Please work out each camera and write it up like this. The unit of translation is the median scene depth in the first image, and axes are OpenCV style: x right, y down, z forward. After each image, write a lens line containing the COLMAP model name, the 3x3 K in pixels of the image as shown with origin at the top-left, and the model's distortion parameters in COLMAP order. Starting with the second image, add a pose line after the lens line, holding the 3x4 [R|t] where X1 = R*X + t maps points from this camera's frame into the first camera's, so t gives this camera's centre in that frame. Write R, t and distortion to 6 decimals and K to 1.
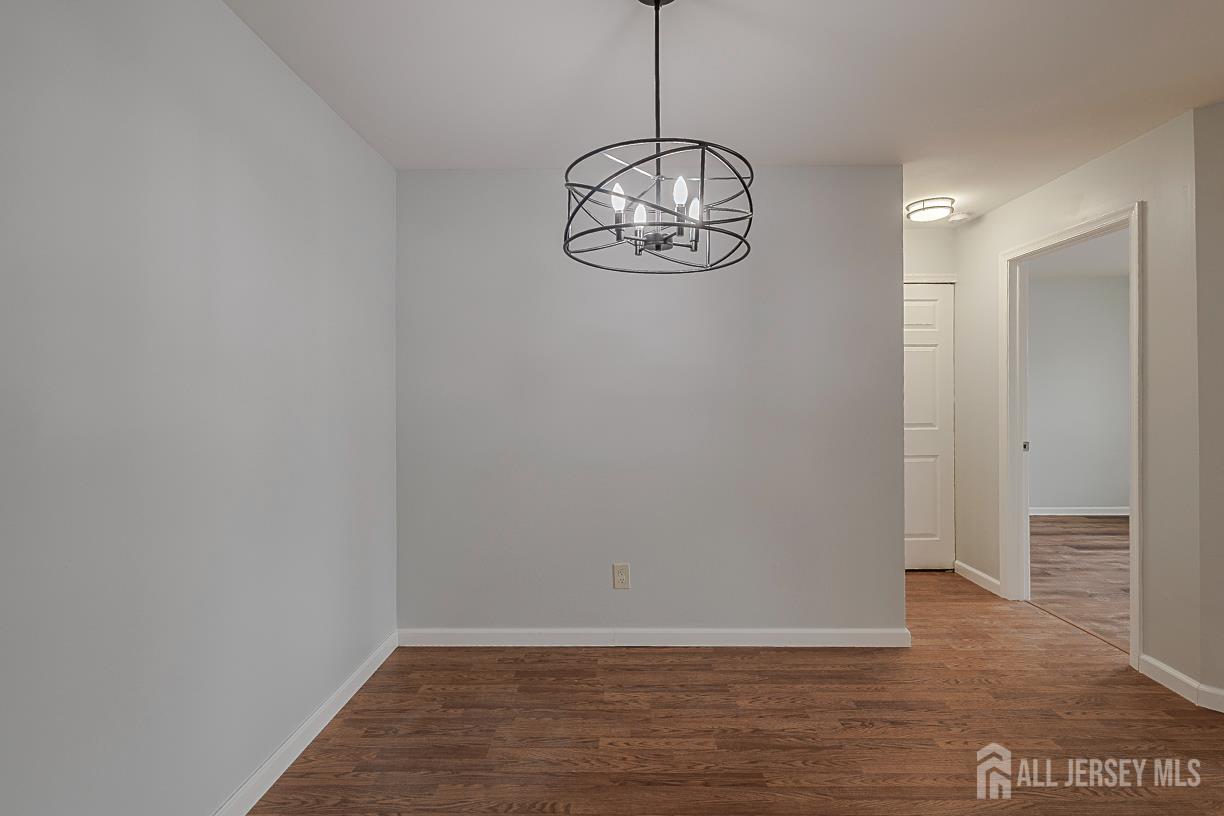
lens RADIAL K [[604.7, 0, 597.8], [0, 604.7, 396.1], [0, 0, 1]] dist [0.000794, -0.000014]
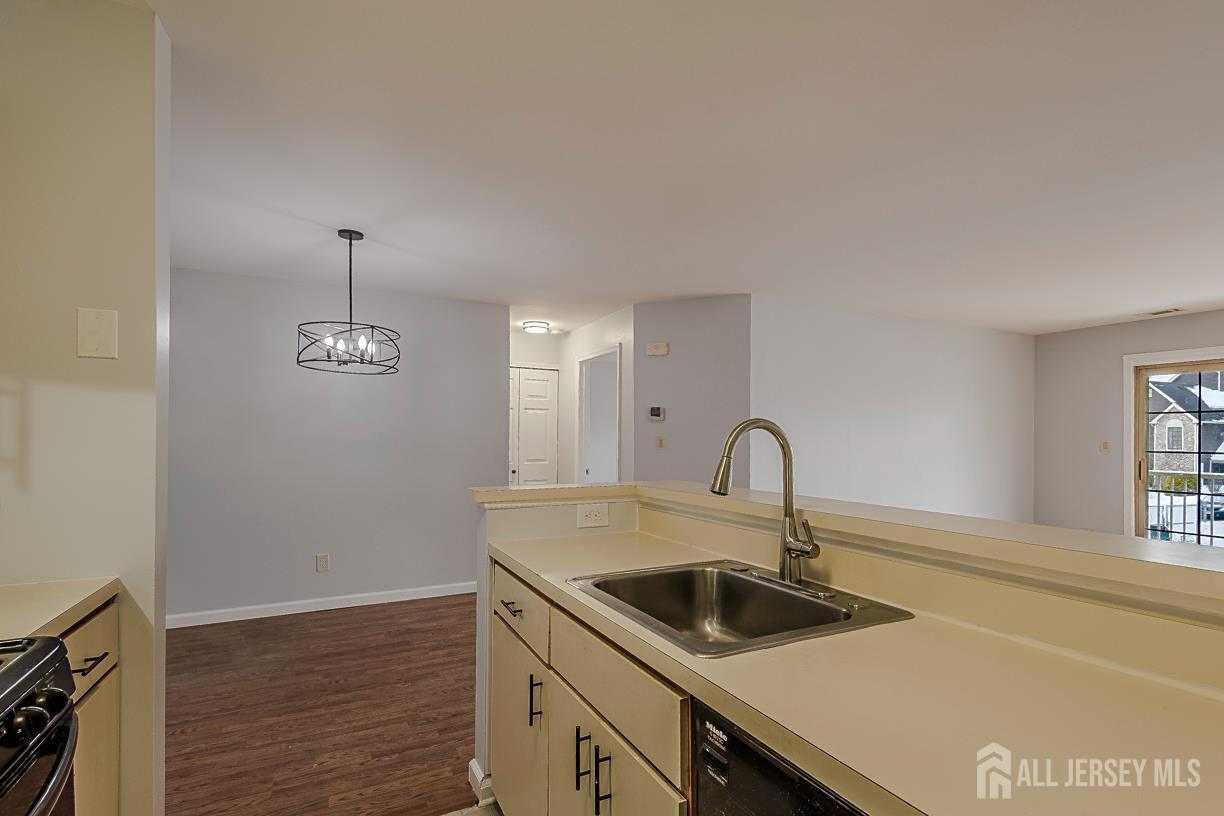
lens RADIAL K [[576.5, 0, 617.5], [0, 576.5, 434.4], [0, 0, 1]] dist [0.002204, 0.000021]
pose [[0.863683, 0.010651, 0.503923, -0.062538], [-0.003309, 0.999875, -0.015462, 0.006526], [-0.504025, 0.011687, 0.863610, -0.700026]]
